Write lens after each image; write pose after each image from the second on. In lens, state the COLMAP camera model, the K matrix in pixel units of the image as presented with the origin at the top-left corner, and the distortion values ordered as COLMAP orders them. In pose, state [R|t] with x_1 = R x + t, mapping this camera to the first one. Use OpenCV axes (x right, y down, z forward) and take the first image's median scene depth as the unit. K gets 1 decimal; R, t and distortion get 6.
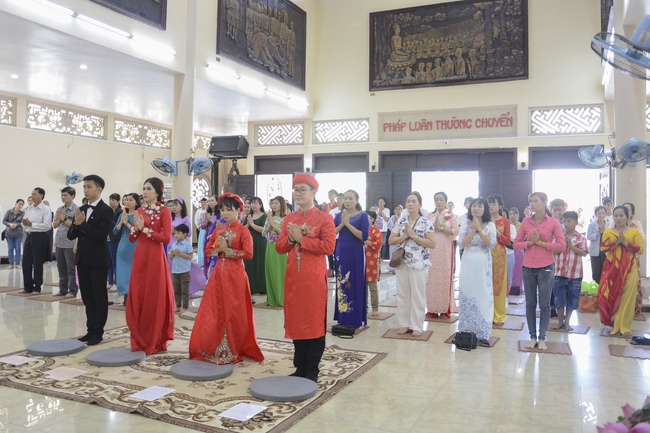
lens RADIAL K [[566.6, 0, 321.7], [0, 566.6, 215.8], [0, 0, 1]] dist [-0.174395, 0.170268]
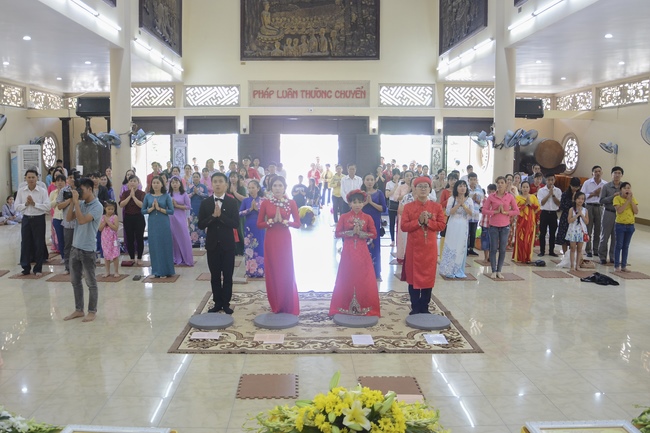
lens RADIAL K [[546.5, 0, 302.7], [0, 546.5, 225.8], [0, 0, 1]] dist [-0.157289, 0.104984]
pose [[0.912635, -0.064584, 0.403641, -0.275682], [0.010697, 0.990875, 0.134358, -0.044741], [-0.408635, -0.118302, 0.904998, -0.049338]]
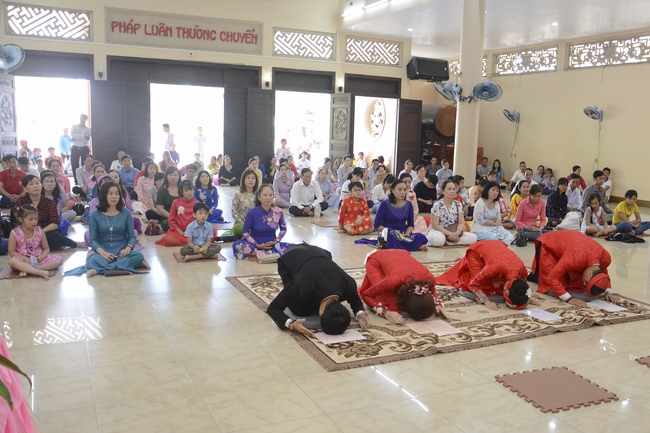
lens RADIAL K [[593.2, 0, 361.1], [0, 593.2, 257.6], [0, 0, 1]] dist [-0.168223, 0.127748]
pose [[0.630941, -0.140344, 0.763031, -0.377707], [-0.026059, 0.979114, 0.201636, -0.000976], [-0.775393, -0.147104, 0.614106, 0.163889]]
